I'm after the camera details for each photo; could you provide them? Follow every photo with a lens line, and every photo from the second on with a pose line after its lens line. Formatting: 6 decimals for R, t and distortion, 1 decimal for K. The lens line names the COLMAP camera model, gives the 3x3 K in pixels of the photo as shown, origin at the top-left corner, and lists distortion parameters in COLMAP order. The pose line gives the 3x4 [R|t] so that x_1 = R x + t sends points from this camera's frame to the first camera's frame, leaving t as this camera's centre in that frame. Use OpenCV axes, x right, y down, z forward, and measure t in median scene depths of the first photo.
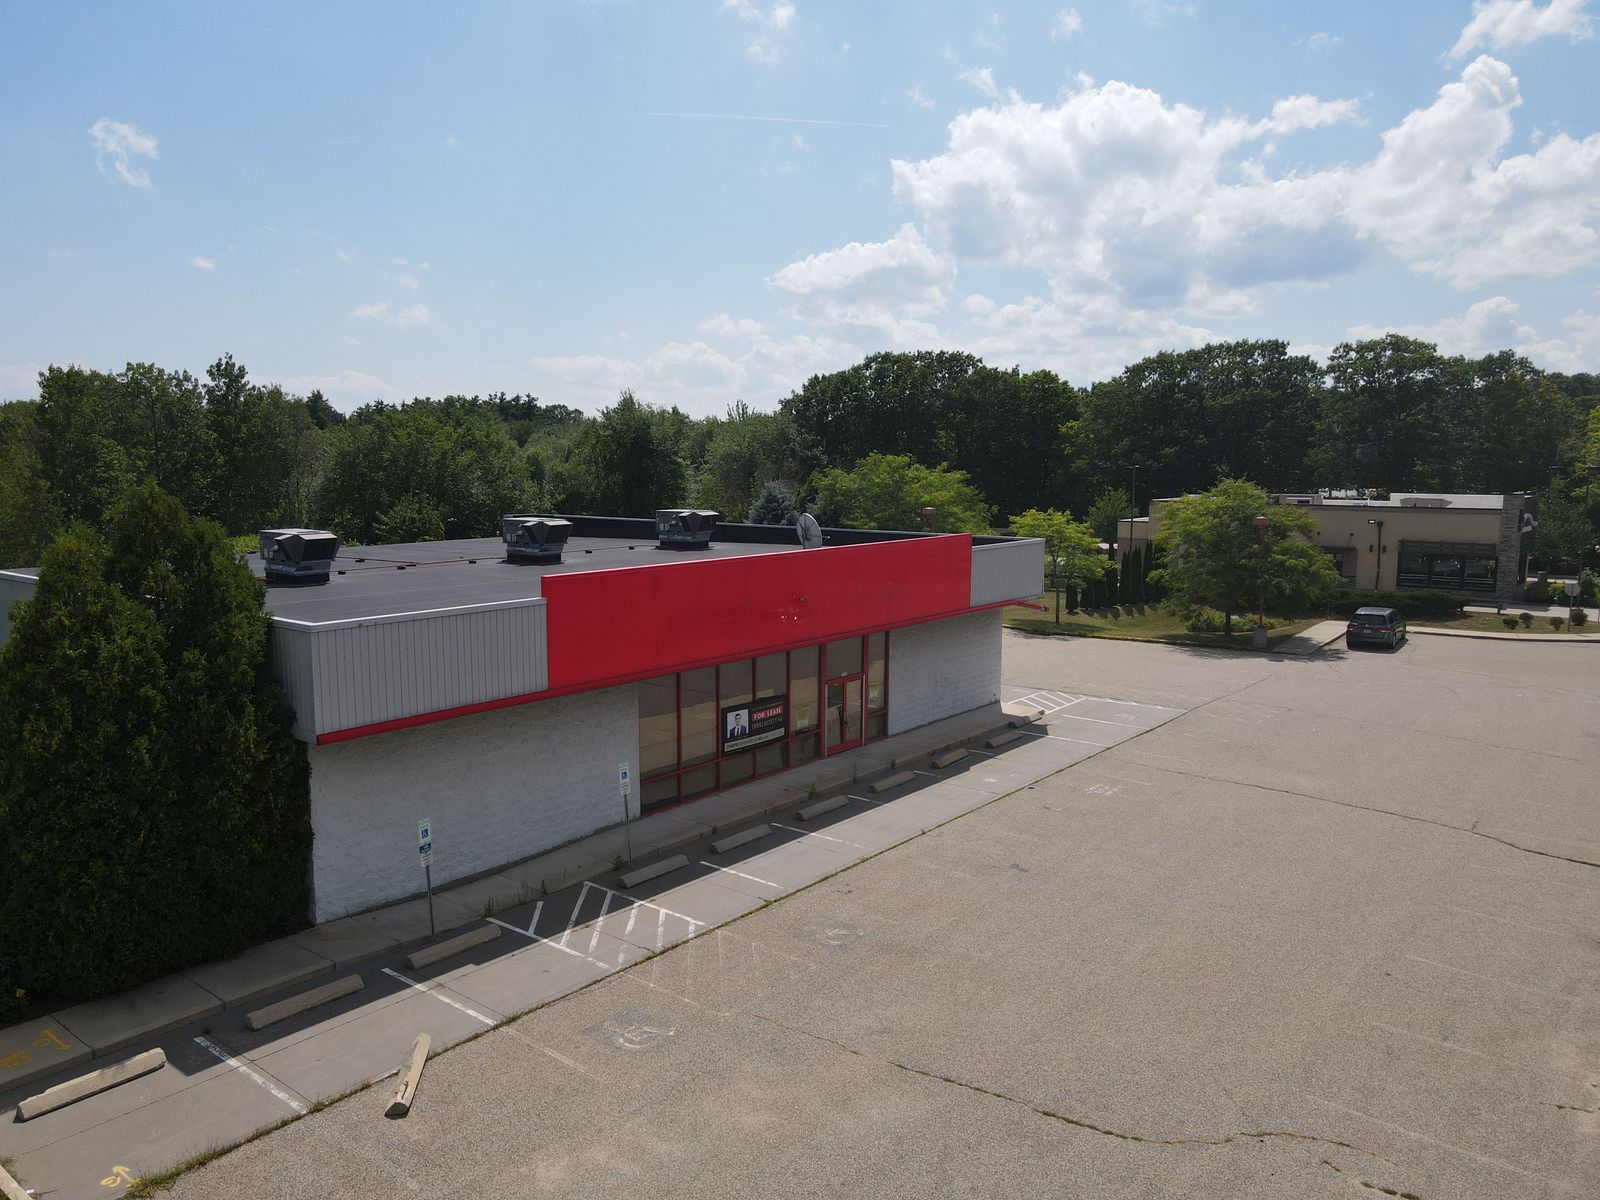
lens RADIAL K [[1146.5, 0, 799.5], [0, 1146.5, 609.8], [0, 0, 1]] dist [-0.000202, 0.016599]
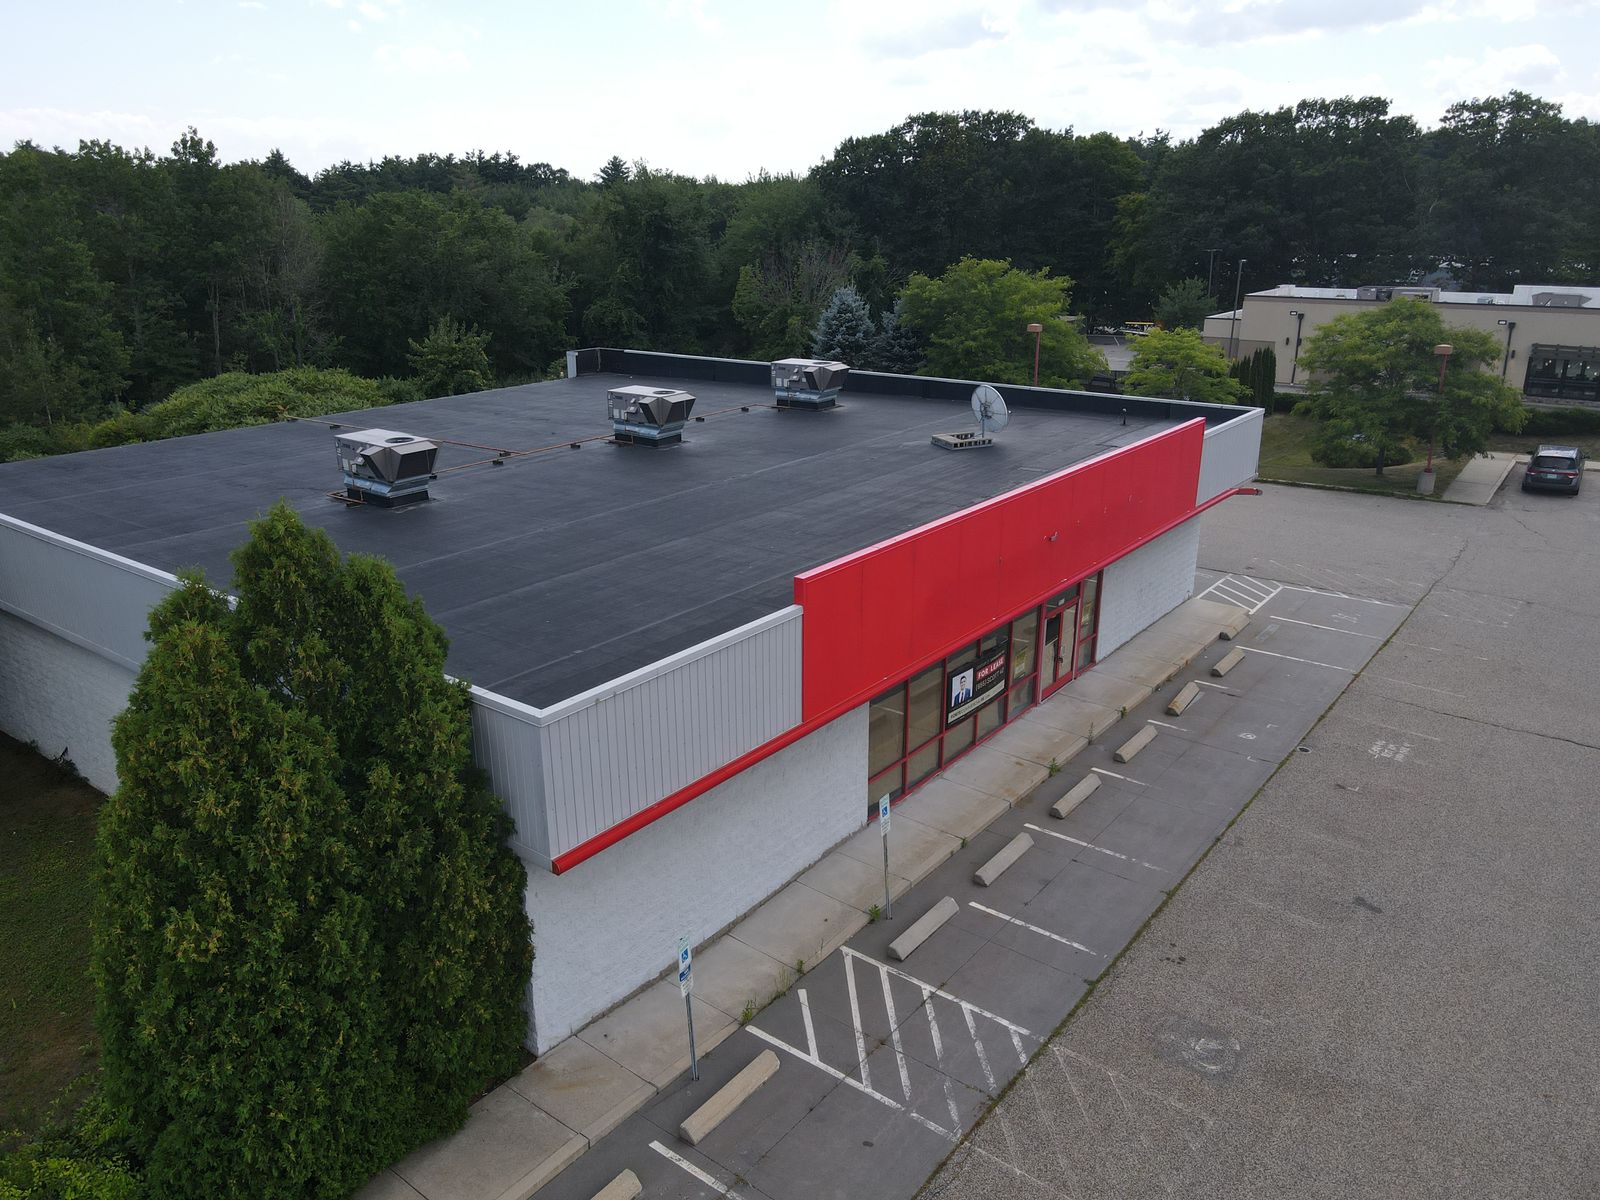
lens RADIAL K [[1154.3, 0, 800.0], [0, 1154.3, 600.0], [0, 0, 1]] dist [-0.007322, 0.022770]
pose [[0.999845, -0.012373, 0.012546, -0.136926], [0.009709, 0.980997, 0.193779, -0.092994], [-0.014706, -0.193627, 0.980965, 0.163472]]
